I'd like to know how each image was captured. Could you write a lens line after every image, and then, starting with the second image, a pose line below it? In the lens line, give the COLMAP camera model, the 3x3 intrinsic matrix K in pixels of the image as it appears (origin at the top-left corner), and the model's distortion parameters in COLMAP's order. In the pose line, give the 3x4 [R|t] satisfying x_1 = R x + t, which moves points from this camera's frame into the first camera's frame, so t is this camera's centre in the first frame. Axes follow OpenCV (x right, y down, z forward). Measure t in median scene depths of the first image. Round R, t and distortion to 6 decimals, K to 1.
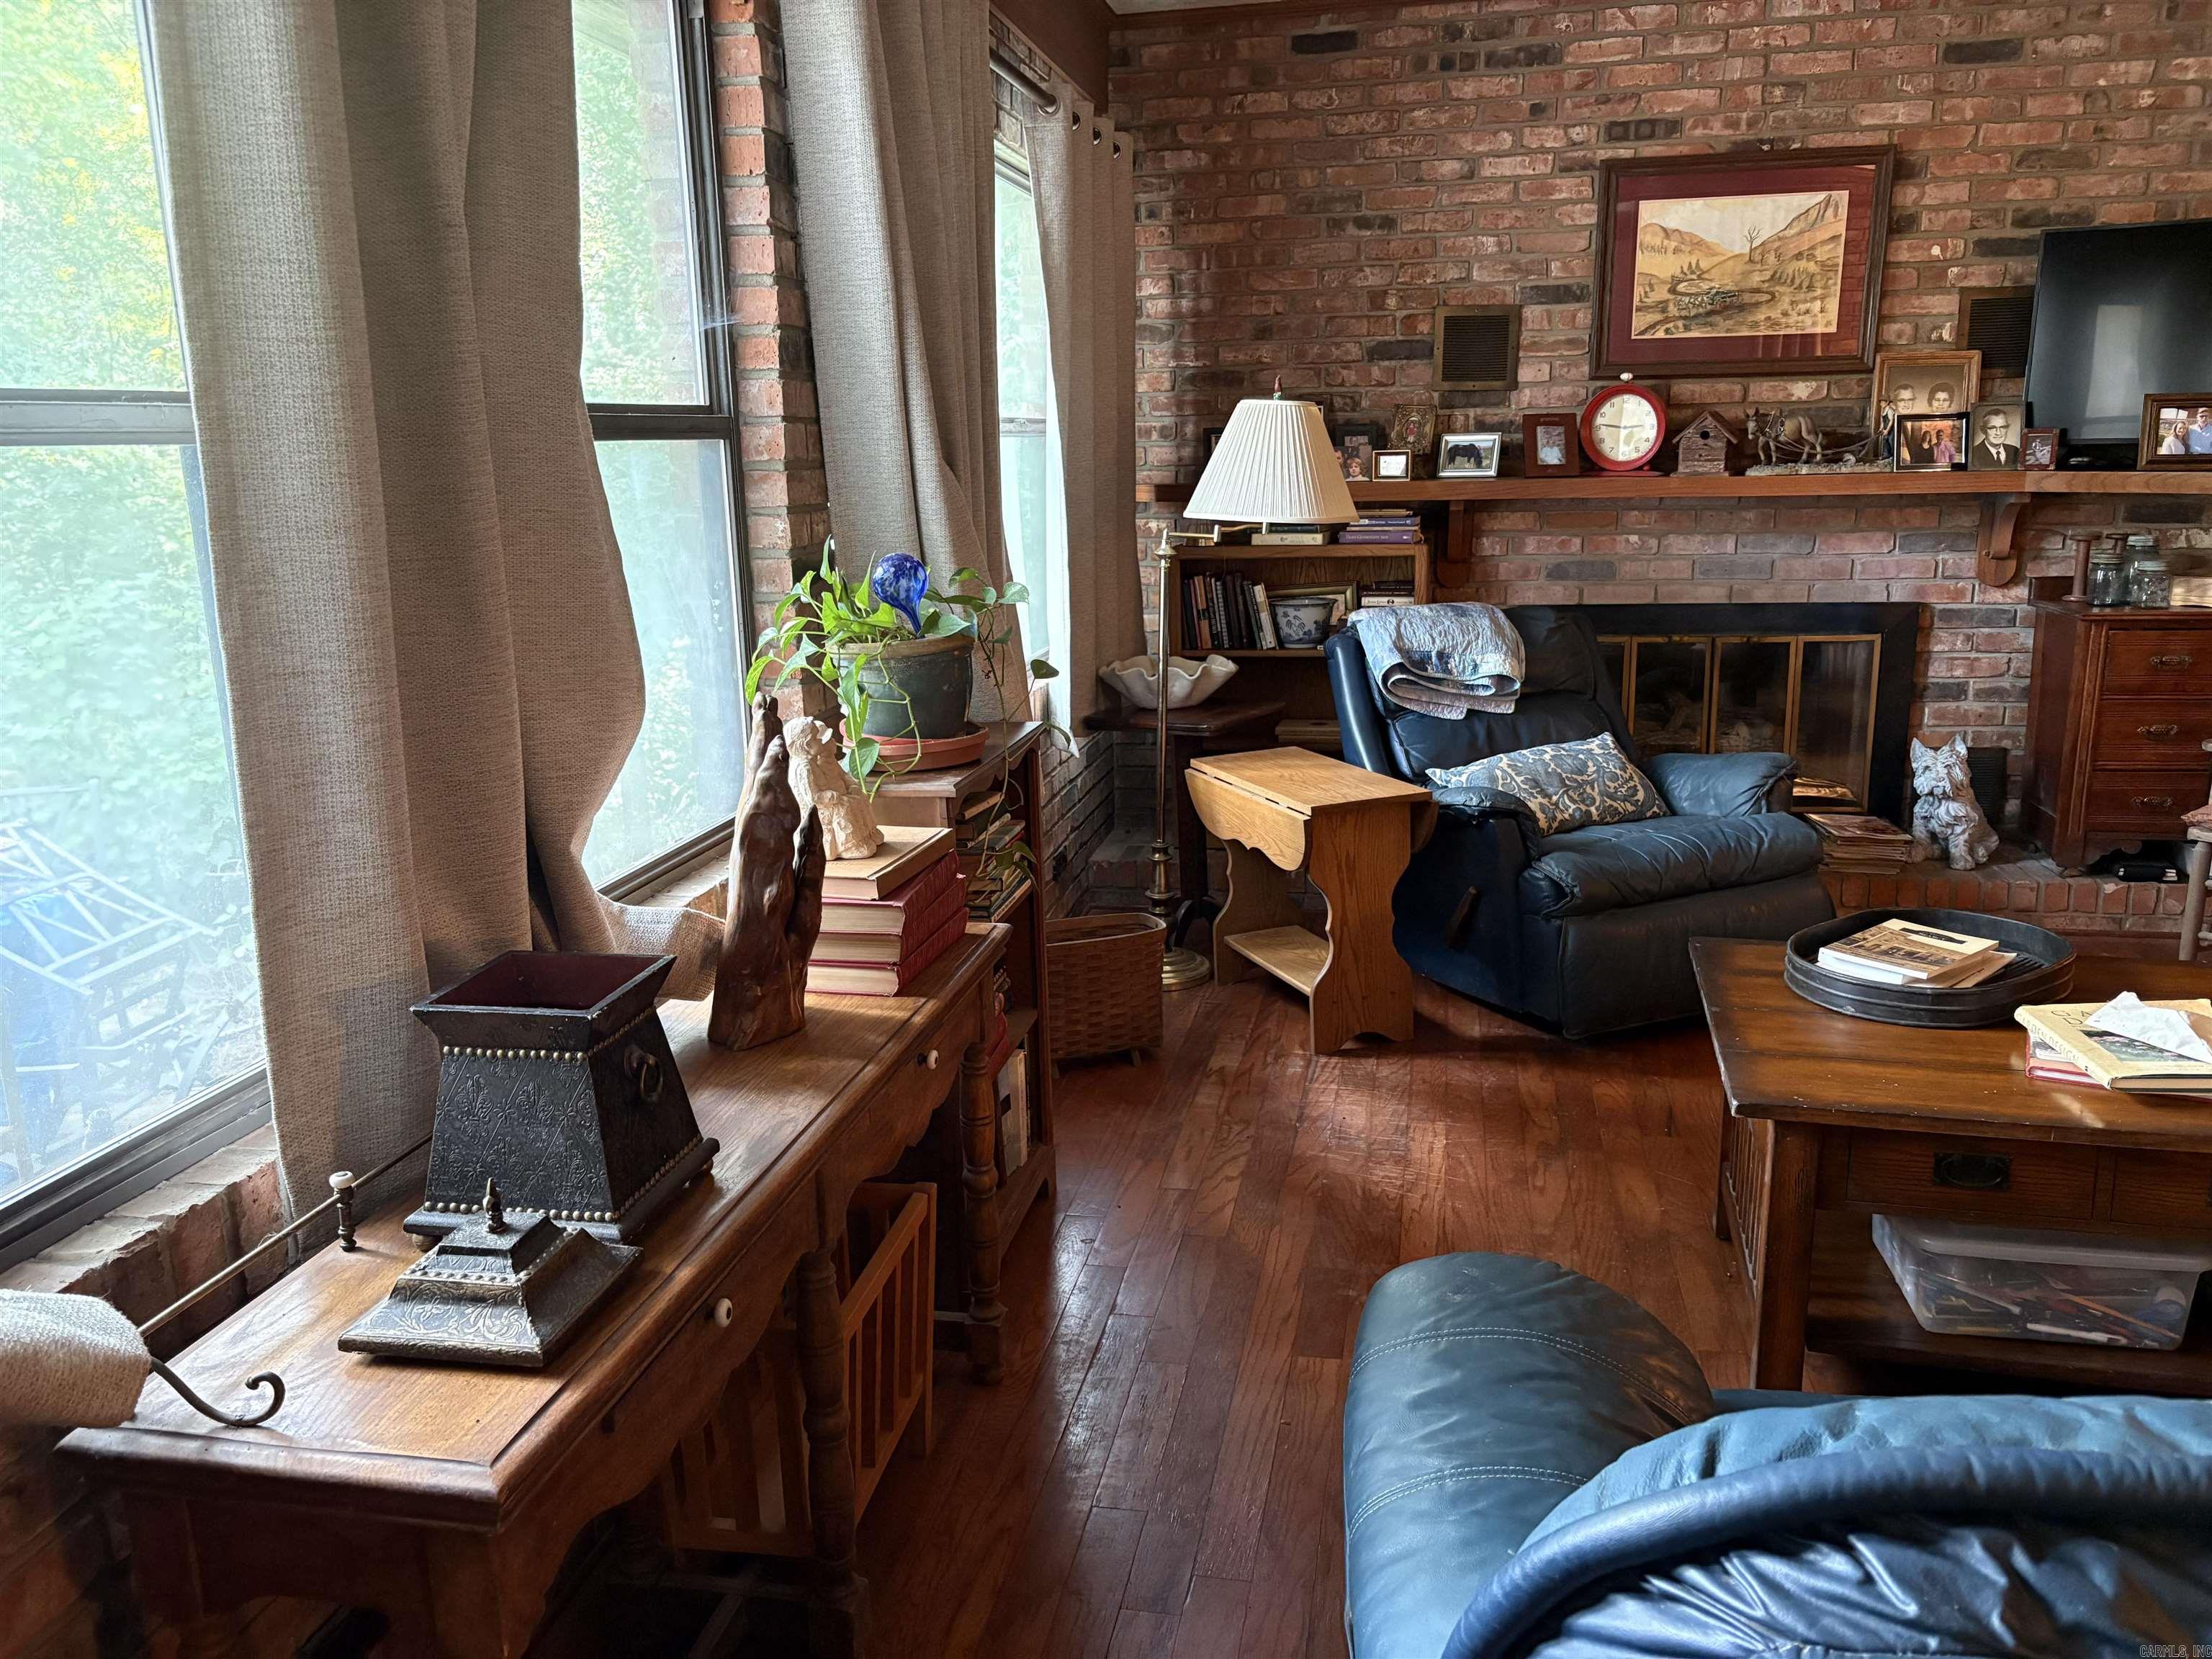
lens RADIAL K [[1656.4, 0, 1105.0], [0, 1656.4, 847.8], [0, 0, 1]] dist [0.031243, -0.037984]
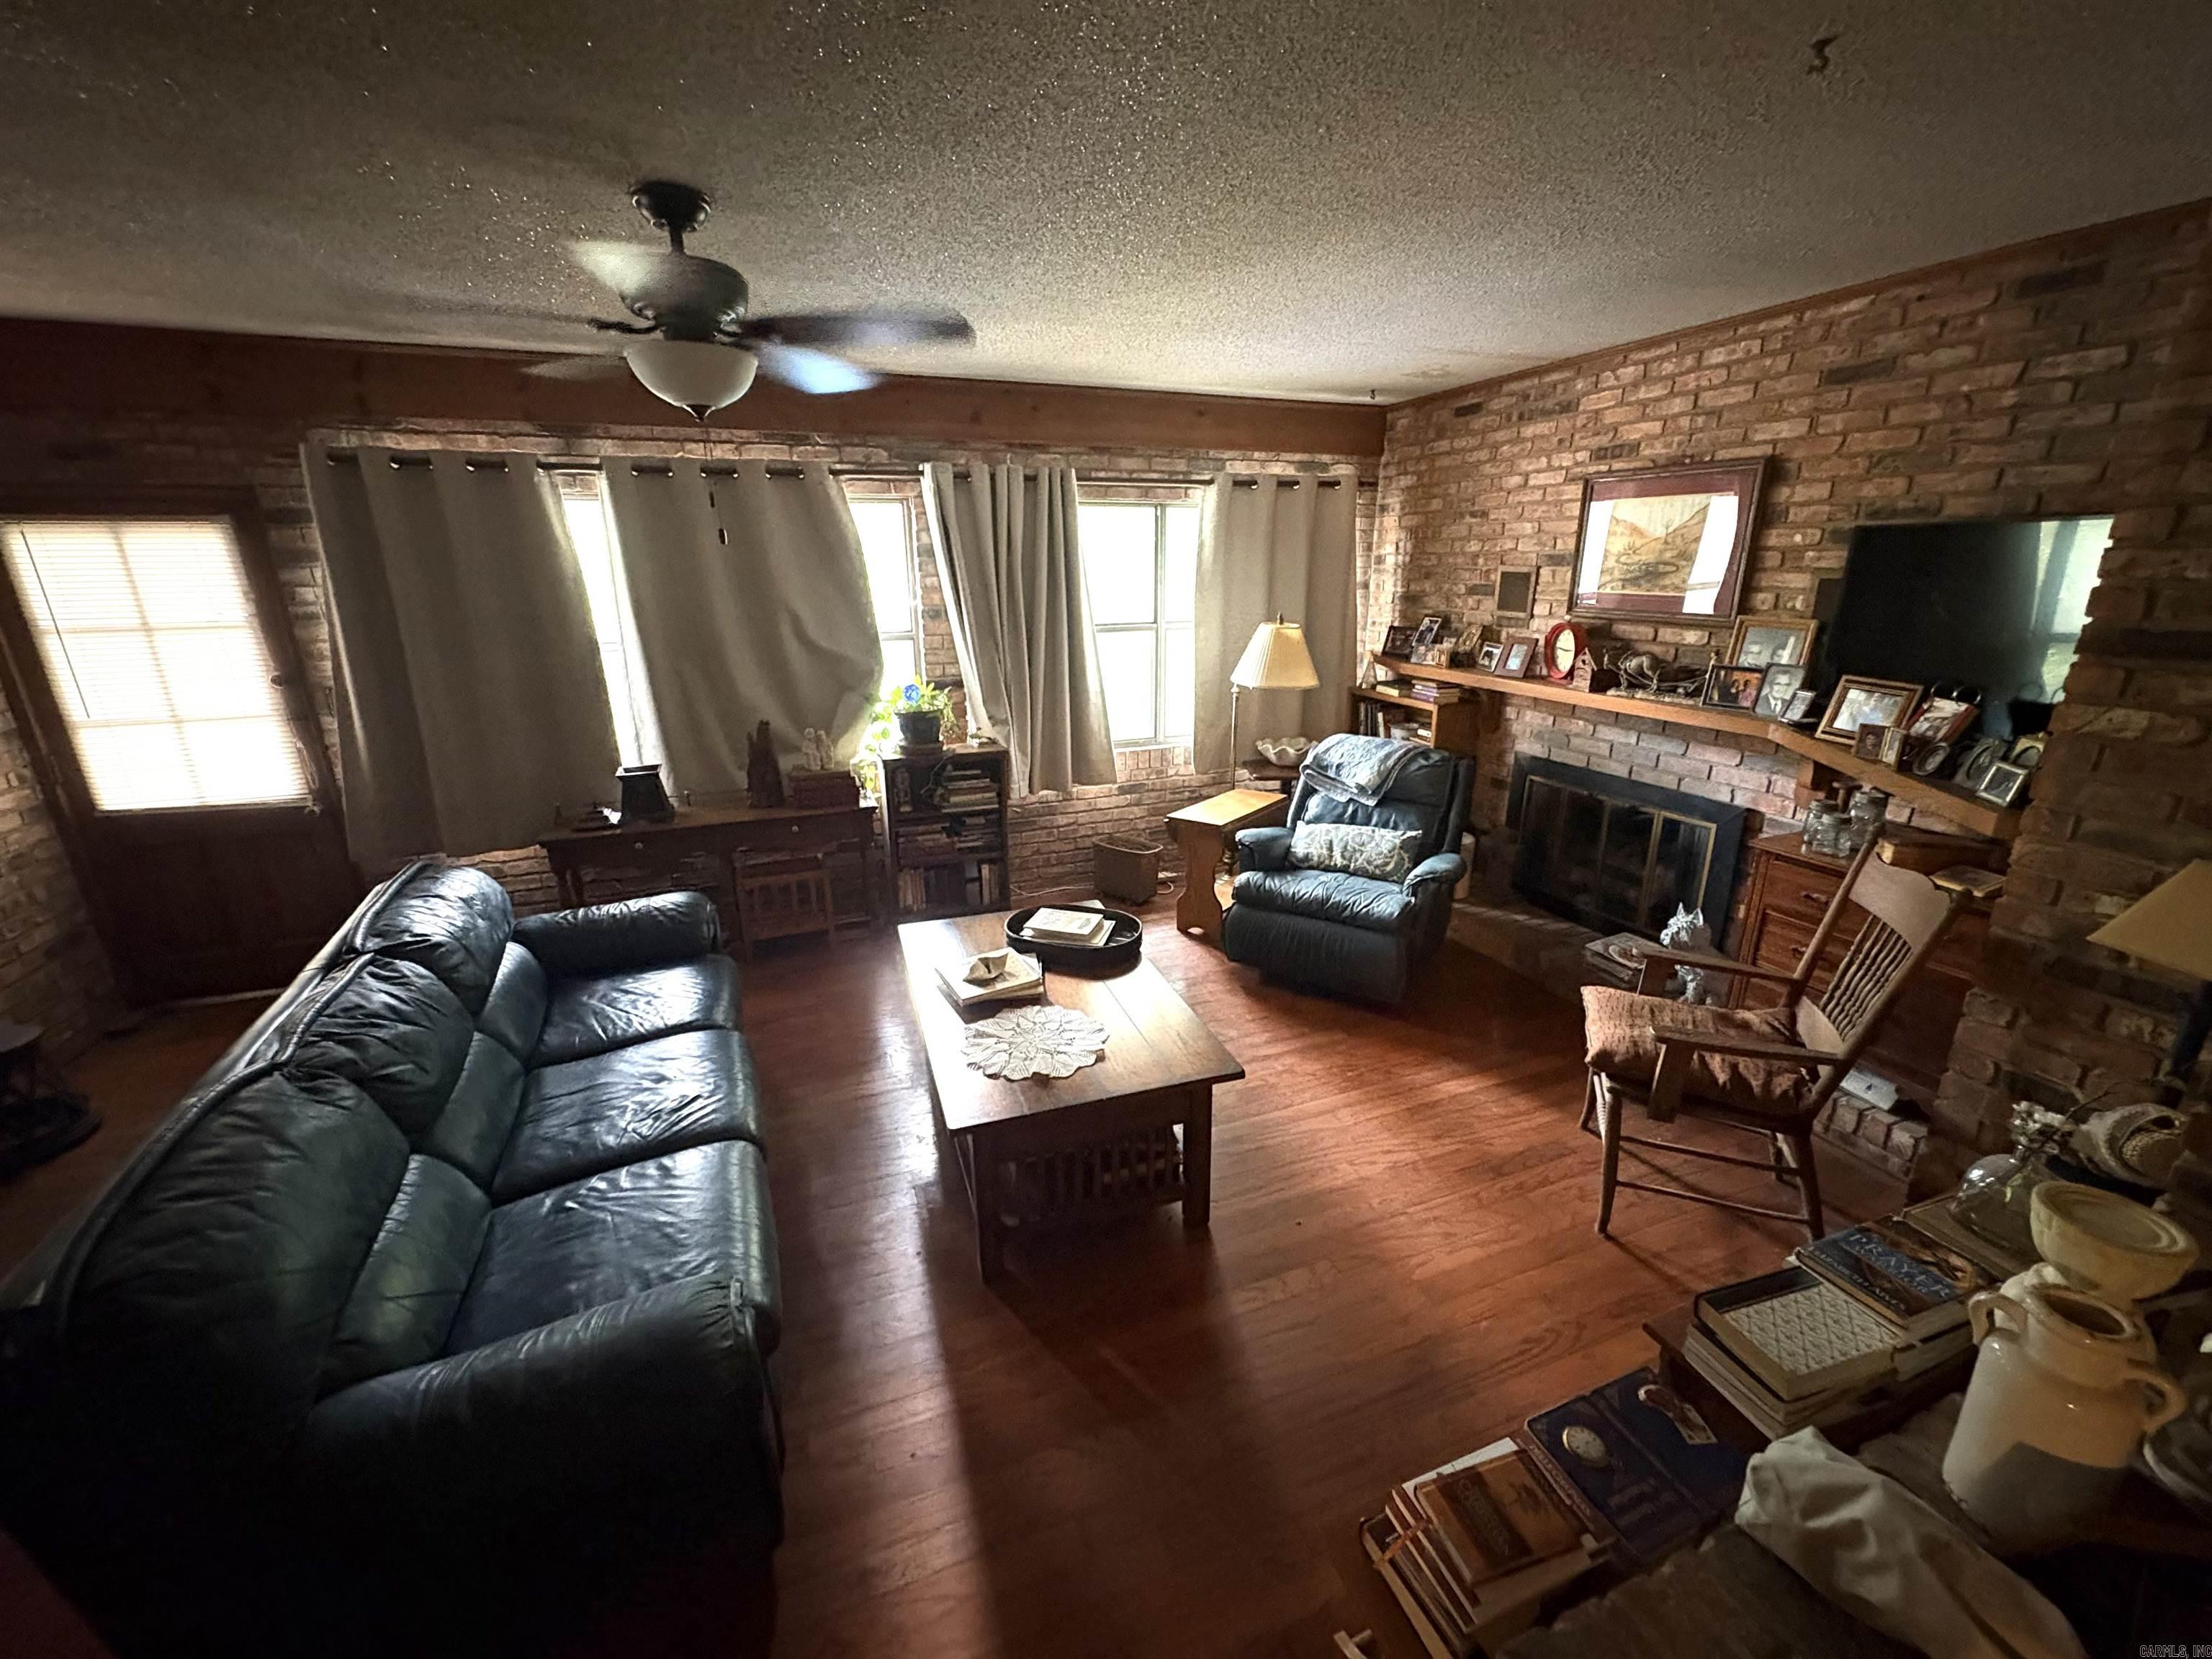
lens RADIAL K [[887.5, 0, 1113.6], [0, 887.5, 831.2], [0, 0, 1]] dist [0.001308, 0.000592]
pose [[0.537409, 0.266719, -0.800033, 0.813165], [-0.207490, 0.961325, 0.181113, -0.159579], [0.817398, 0.068667, 0.571966, 0.210561]]
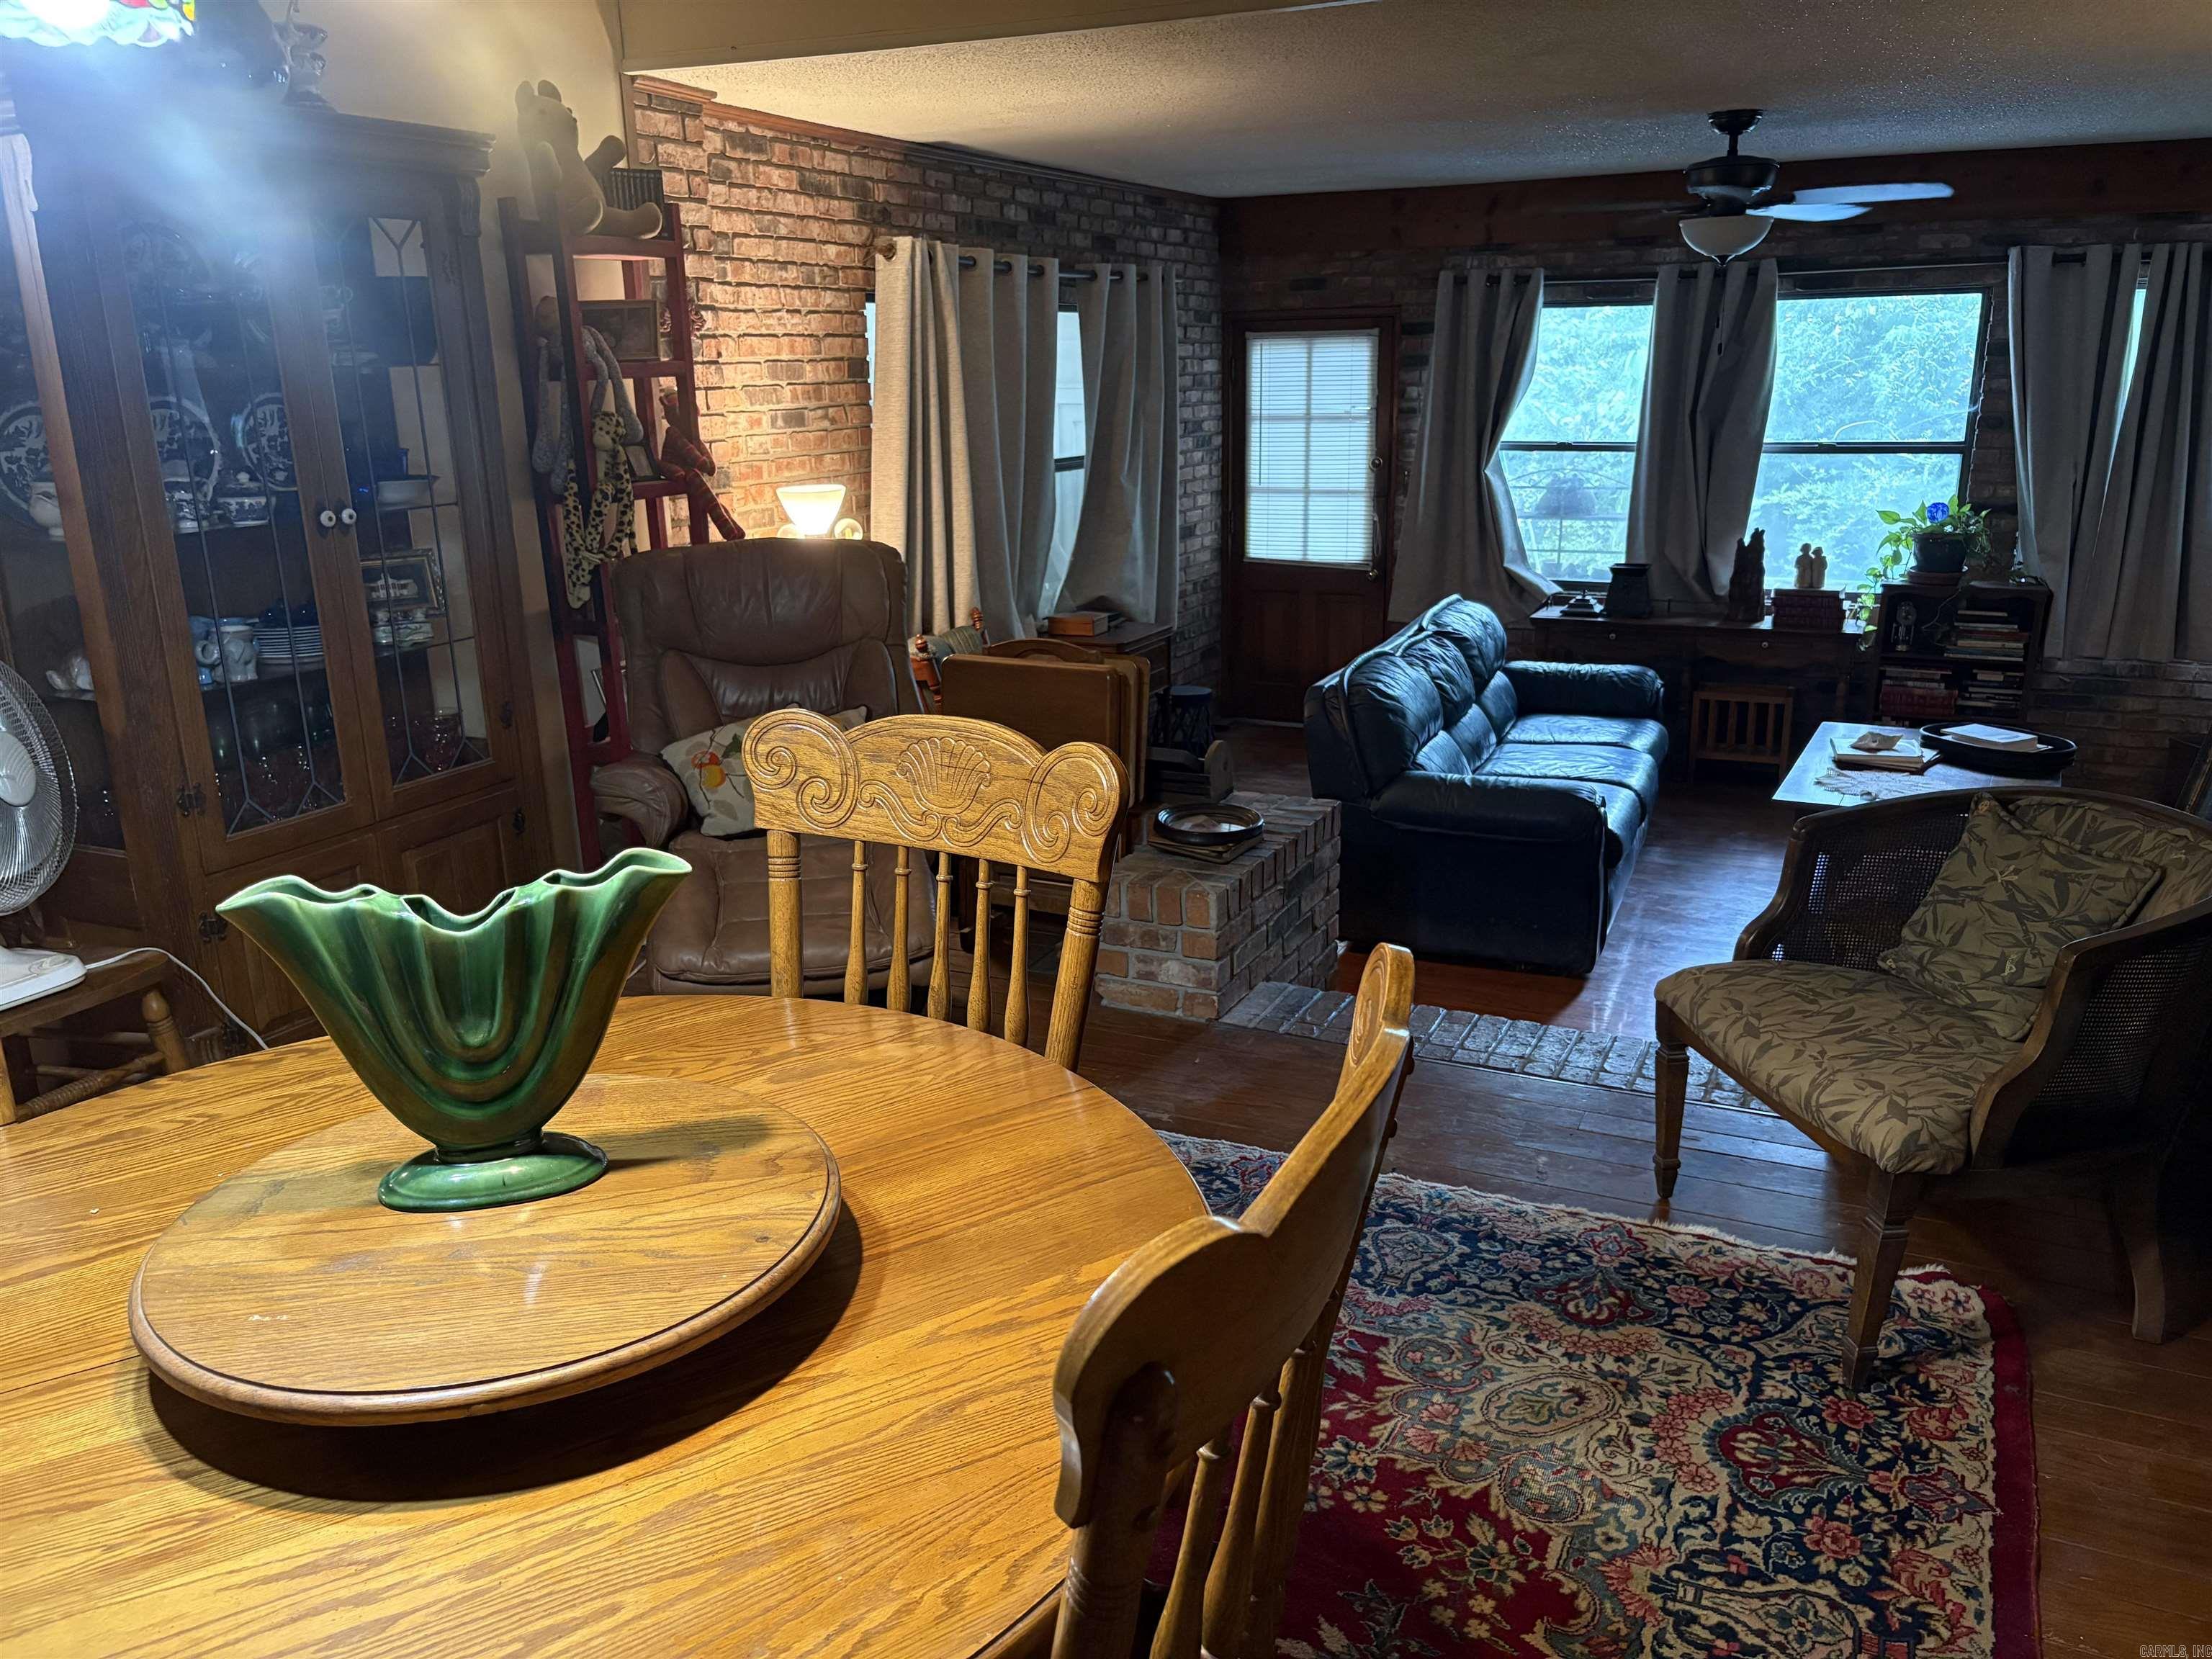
lens RADIAL K [[1656.4, 0, 1095.7], [0, 1656.4, 837.9], [0, 0, 1]] dist [0.031243, -0.037984]
pose [[-0.254796, 0.286785, -0.923490, 1.426532], [-0.213488, 0.914762, 0.342977, -0.168910], [0.943134, 0.284544, -0.171853, 0.188956]]
